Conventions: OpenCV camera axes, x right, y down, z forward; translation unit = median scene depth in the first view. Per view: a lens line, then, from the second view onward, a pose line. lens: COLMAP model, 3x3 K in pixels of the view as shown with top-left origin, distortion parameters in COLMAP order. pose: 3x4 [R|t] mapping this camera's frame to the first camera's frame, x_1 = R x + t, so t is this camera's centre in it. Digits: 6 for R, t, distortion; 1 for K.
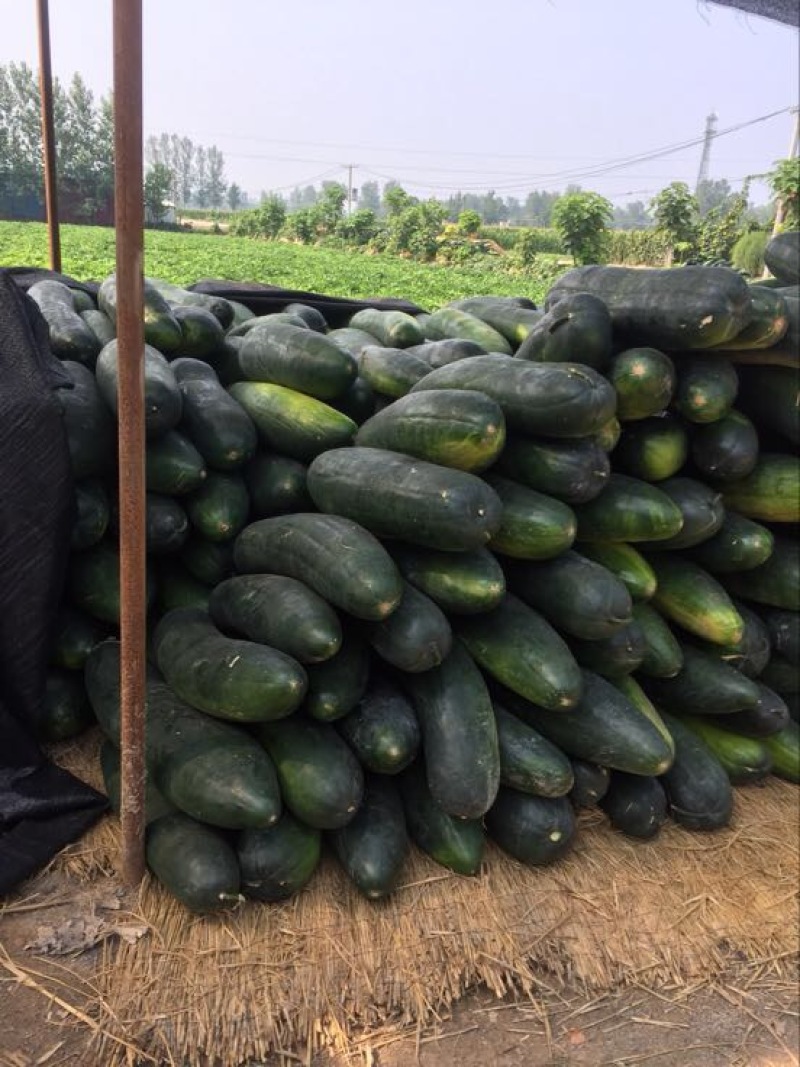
lens RADIAL K [[920.5, 0, 398.8], [0, 920.5, 523.7], [0, 0, 1]] dist [0.075115, -0.097284]
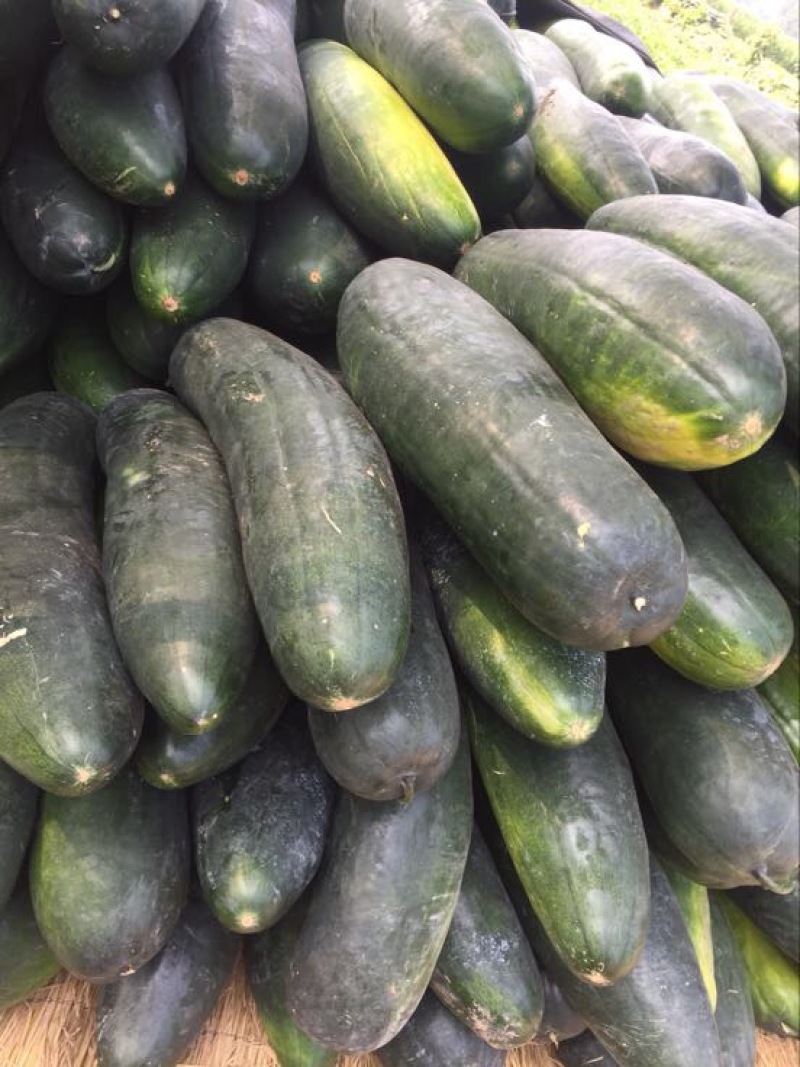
lens RADIAL K [[909.6, 0, 412.9], [0, 909.6, 546.6], [0, 0, 1]] dist [0.016130, -0.035562]
pose [[0.898604, 0.434254, 0.062734, -0.038145], [-0.432681, 0.853326, 0.290898, -0.097036], [0.072791, -0.288546, 0.954695, 0.507646]]
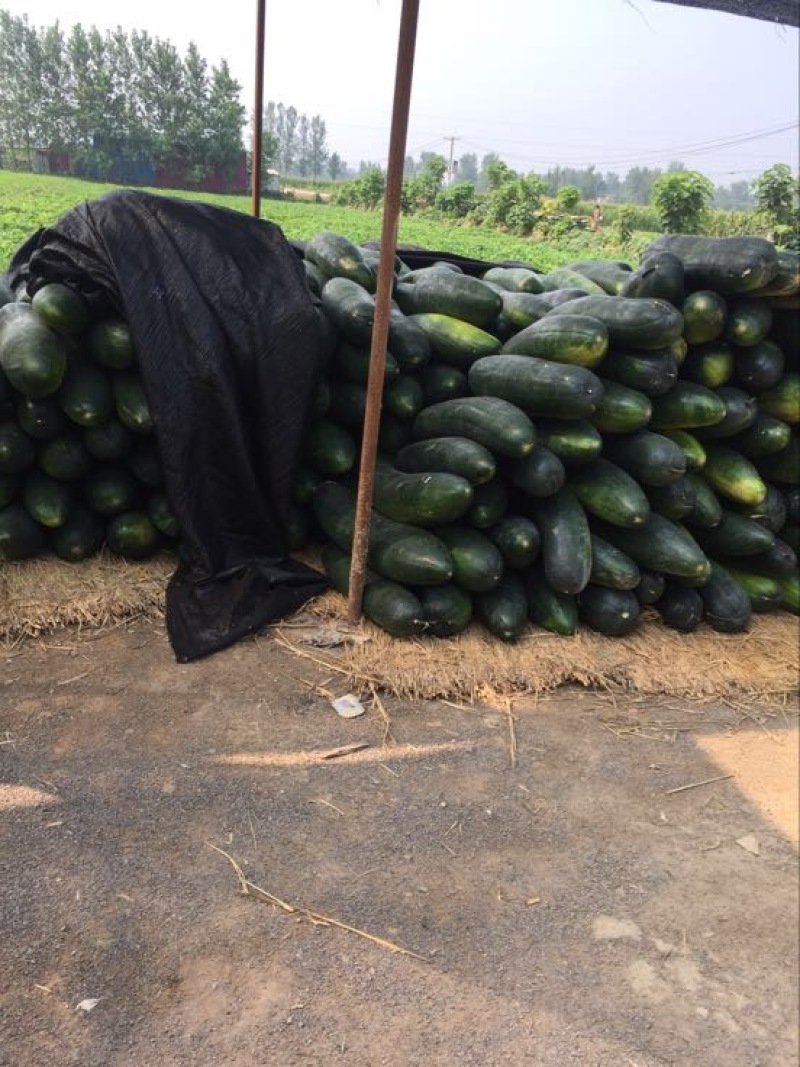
lens RADIAL K [[920.5, 0, 422.5], [0, 920.5, 532.3], [0, 0, 1]] dist [0.075115, -0.097284]
pose [[0.997049, 0.049759, -0.058453, -0.077899], [-0.047727, 0.998224, 0.035651, 0.158626], [0.060123, -0.032756, 0.997653, -0.505442]]
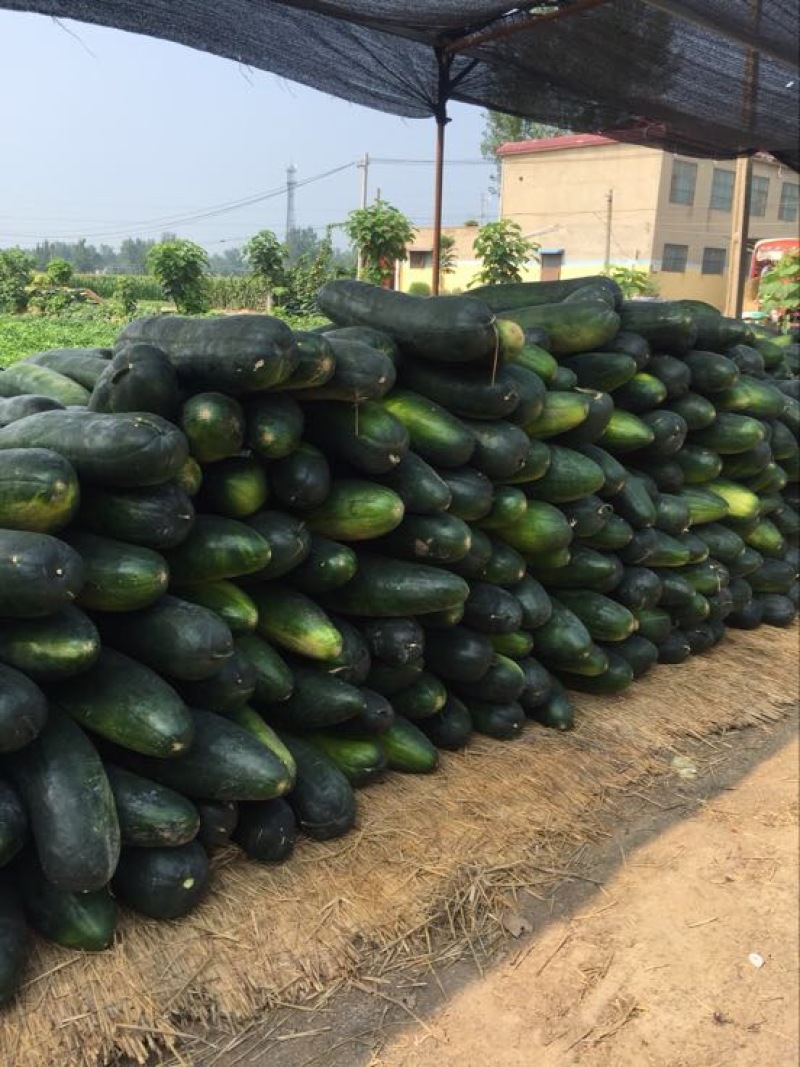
lens RADIAL K [[920.5, 0, 402.6], [0, 920.5, 523.7], [0, 0, 1]] dist [0.075115, -0.097284]
pose [[0.916642, -0.128385, 0.378529, 0.049400], [0.145572, 0.989201, -0.017011, 0.005689], [-0.372258, 0.070696, 0.925433, -0.034525]]
